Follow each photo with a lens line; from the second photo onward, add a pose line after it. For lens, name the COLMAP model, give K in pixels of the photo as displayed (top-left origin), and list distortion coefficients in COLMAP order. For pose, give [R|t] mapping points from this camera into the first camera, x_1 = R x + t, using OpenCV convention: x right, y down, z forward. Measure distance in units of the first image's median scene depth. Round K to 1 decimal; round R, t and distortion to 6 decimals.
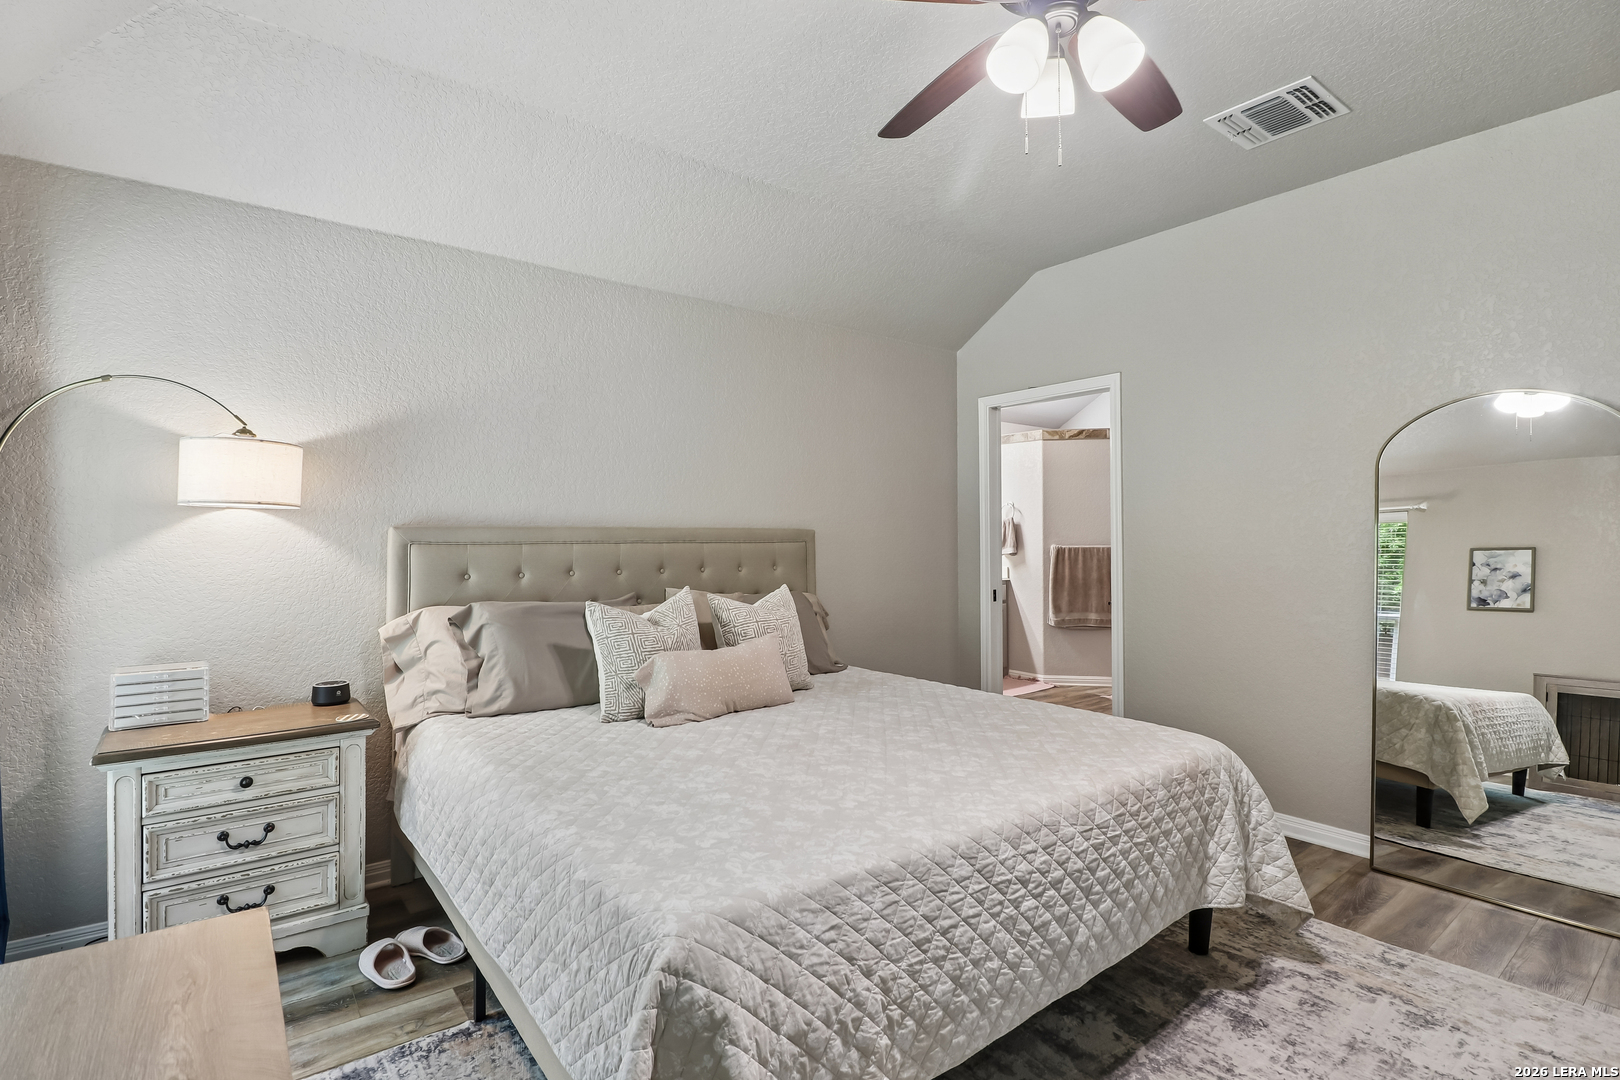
lens RADIAL K [[775.0, 0, 816.9], [0, 775.0, 523.4], [0, 0, 1]] dist [-0.004171, -0.006855]
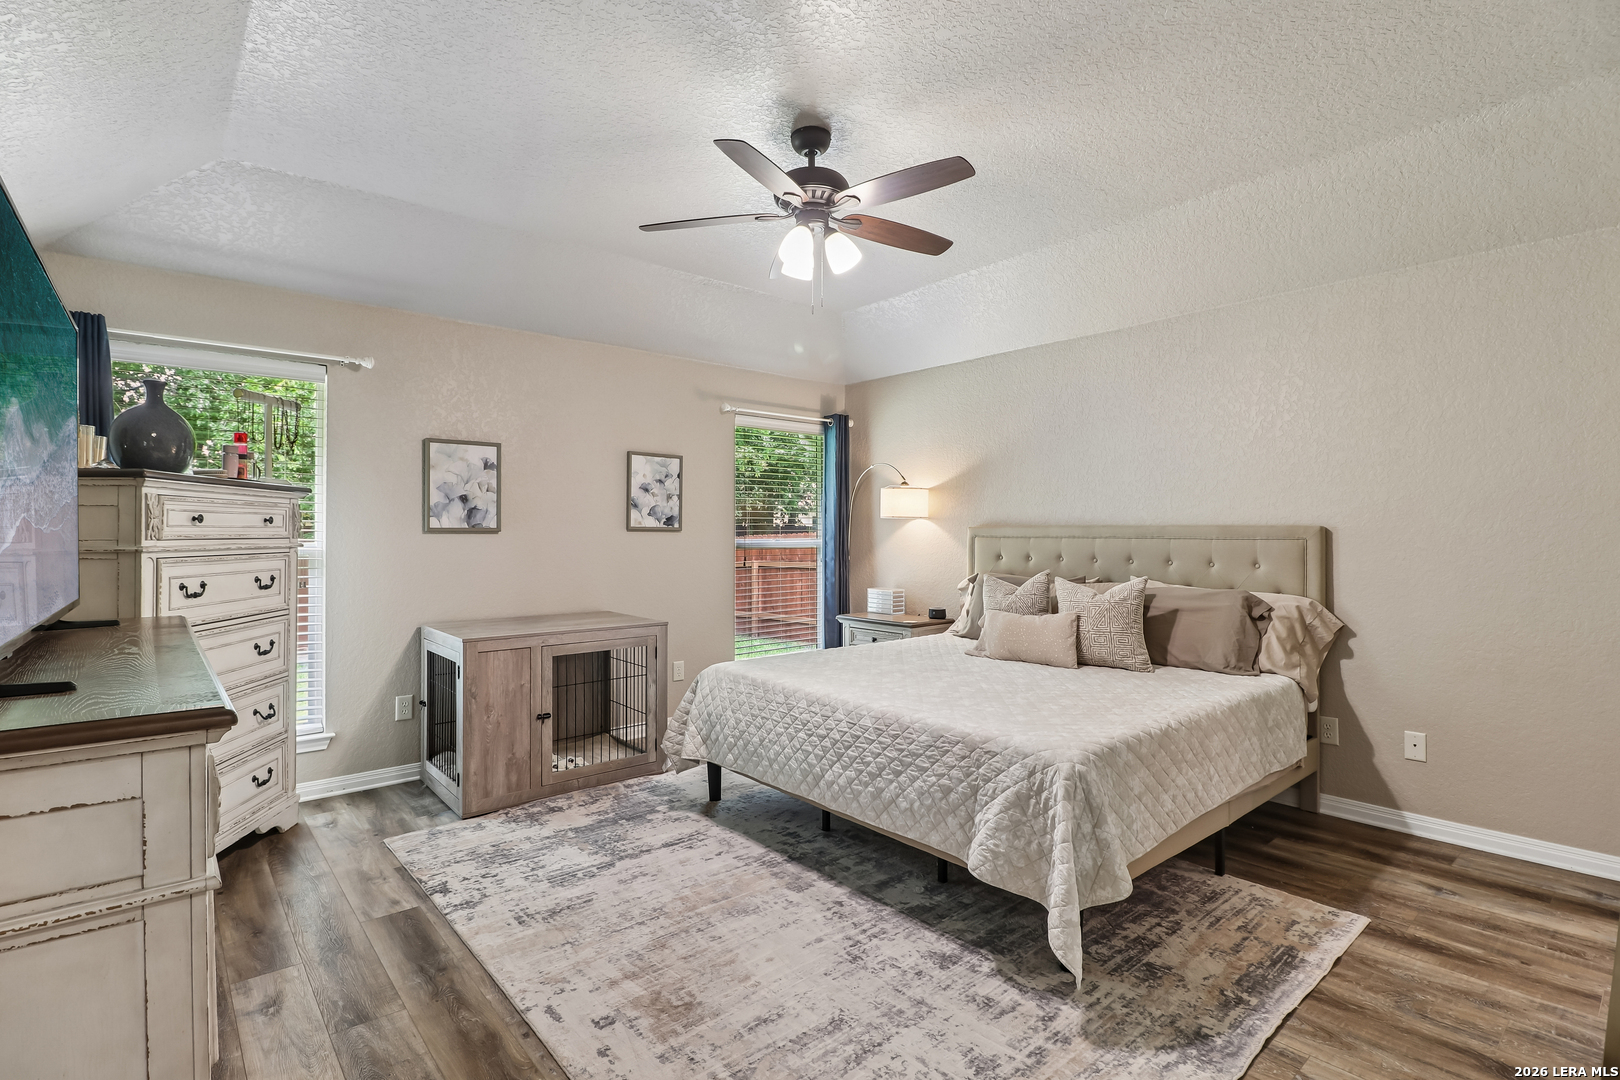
lens RADIAL K [[775.0, 0, 814.1], [0, 775.0, 539.1], [0, 0, 1]] dist [-0.004171, -0.006855]
pose [[0.056402, 0.011226, -0.998345, 1.791604], [0.012342, 0.999853, 0.011941, 0.010737], [0.998332, -0.012995, 0.056255, 0.802755]]
